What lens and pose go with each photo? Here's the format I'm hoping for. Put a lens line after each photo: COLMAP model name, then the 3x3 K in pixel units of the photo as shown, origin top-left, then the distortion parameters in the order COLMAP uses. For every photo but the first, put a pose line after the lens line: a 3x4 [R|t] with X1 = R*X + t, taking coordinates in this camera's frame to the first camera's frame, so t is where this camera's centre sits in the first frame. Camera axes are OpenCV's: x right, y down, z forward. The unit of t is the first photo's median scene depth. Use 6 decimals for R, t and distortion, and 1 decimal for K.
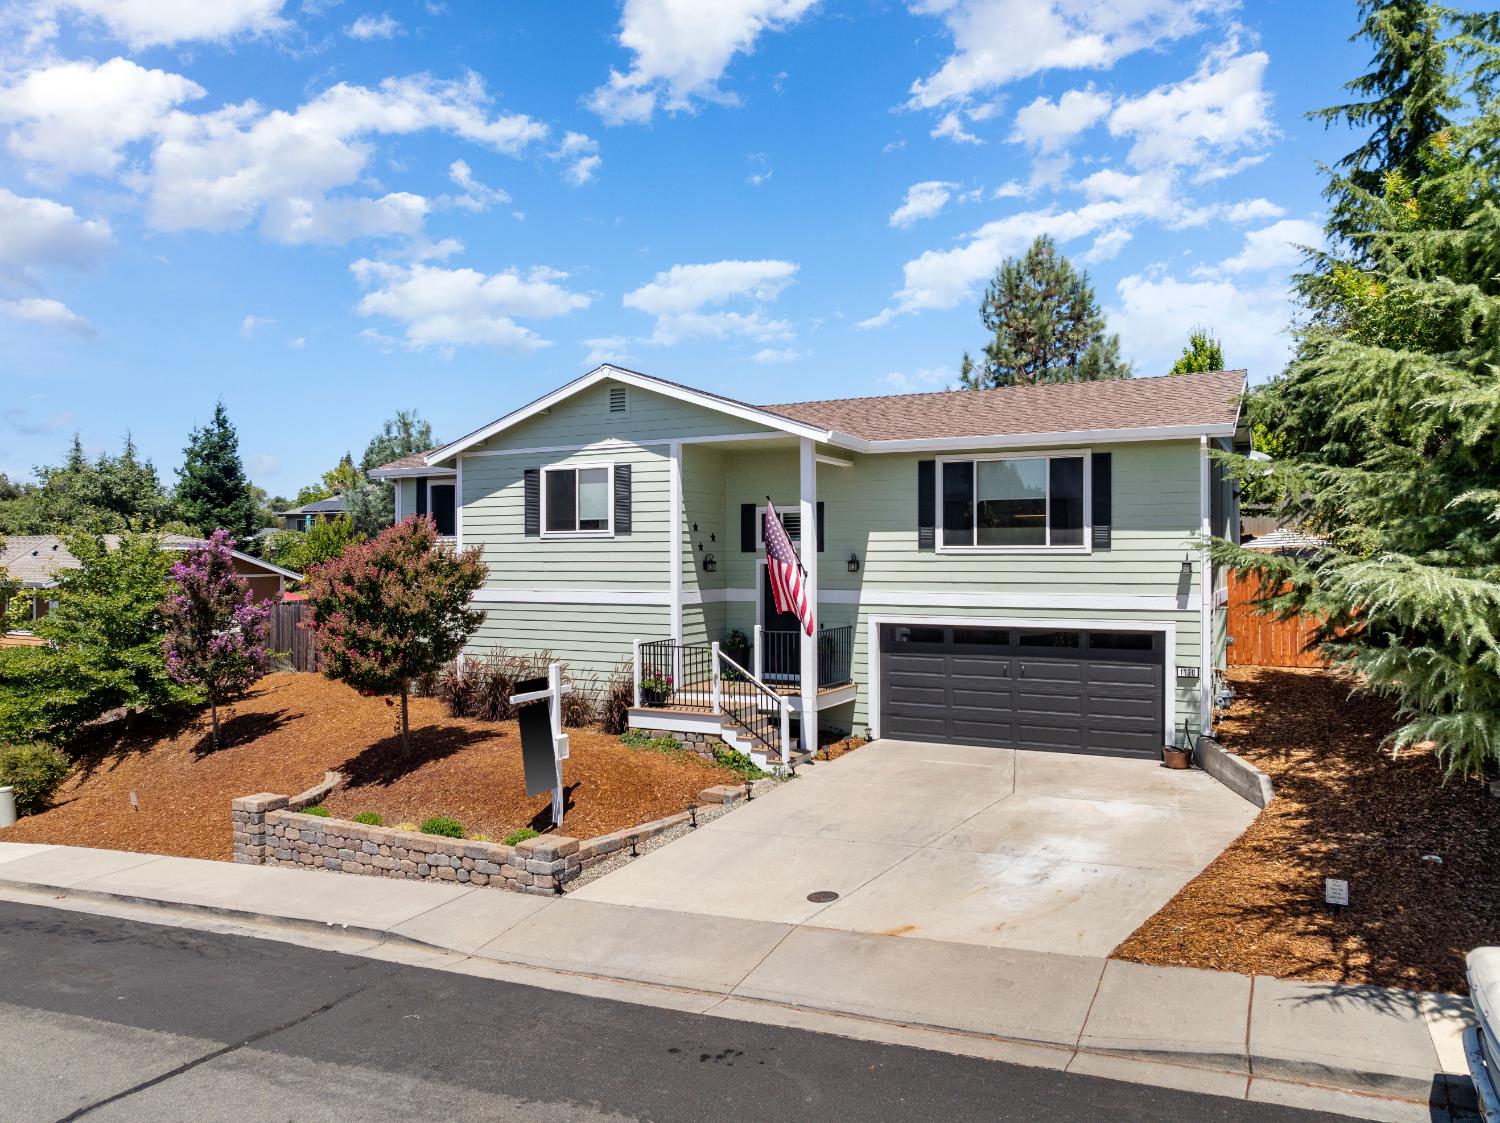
lens RADIAL K [[1012.5, 0, 744.9], [0, 1012.5, 563.3], [0, 0, 1]] dist [-0.049426, 0.028878]
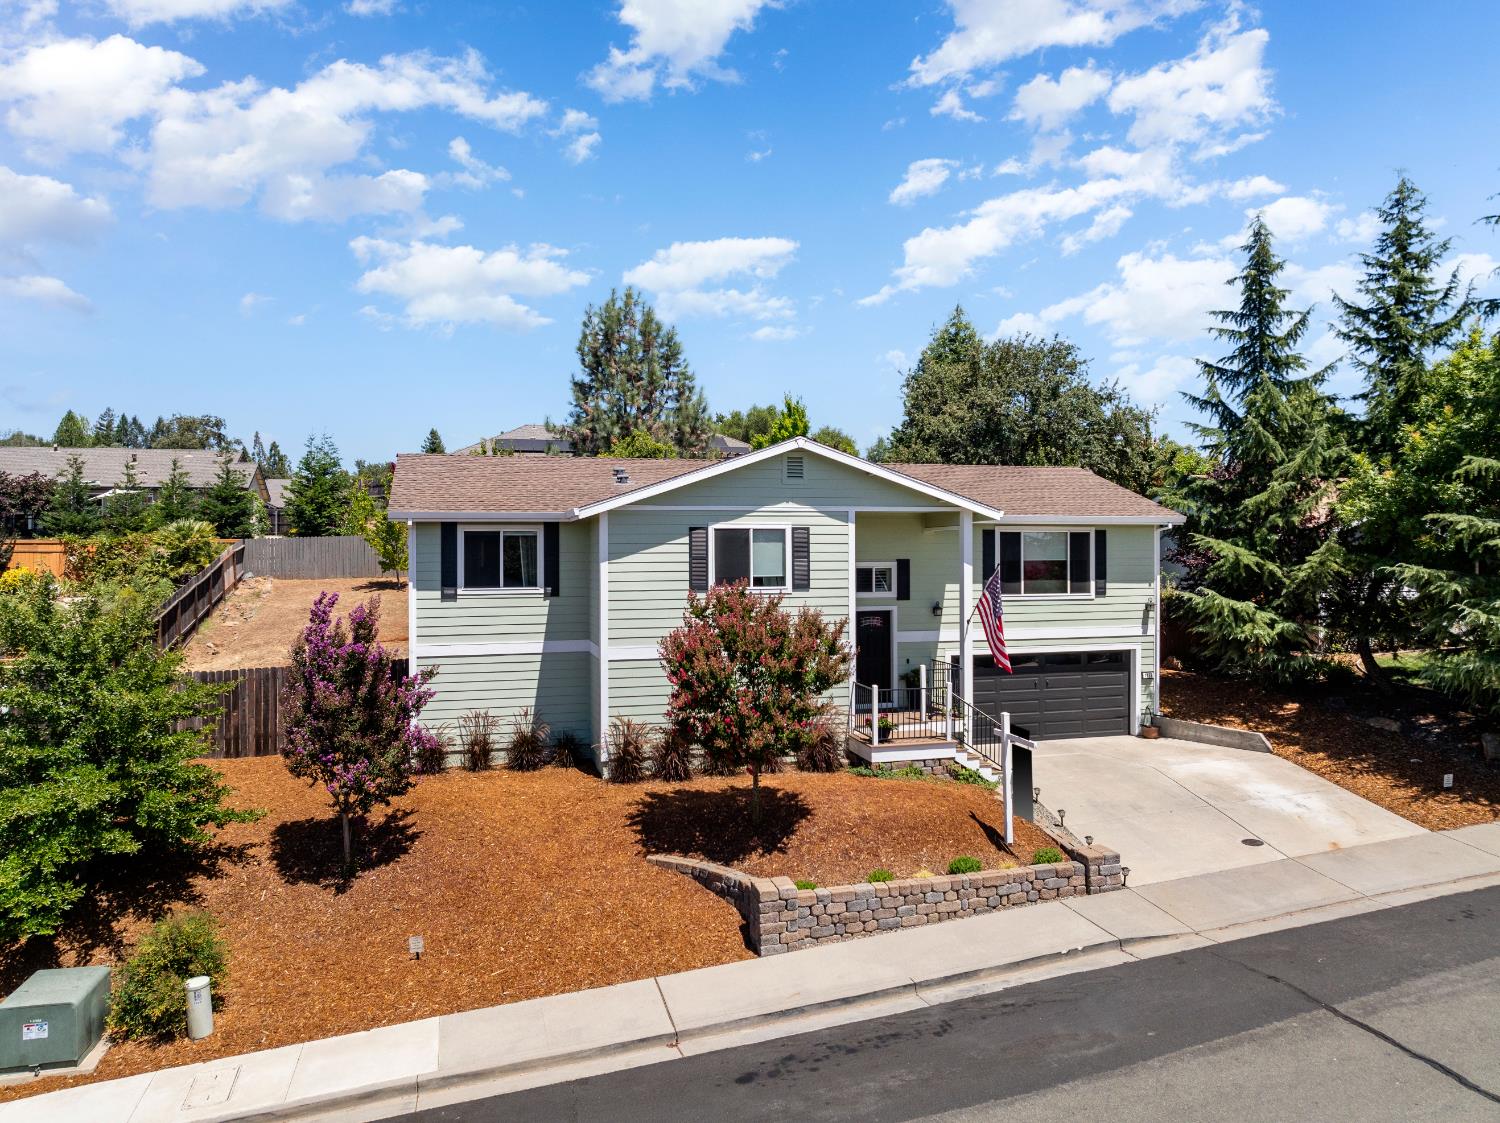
lens RADIAL K [[1012.5, 0, 744.9], [0, 1012.5, 563.3], [0, 0, 1]] dist [-0.049426, 0.028878]
pose [[0.743564, -0.007551, 0.668622, -0.980151], [0.008495, 0.999962, 0.001846, -0.066434], [-0.668610, 0.004307, 0.743600, 0.249429]]
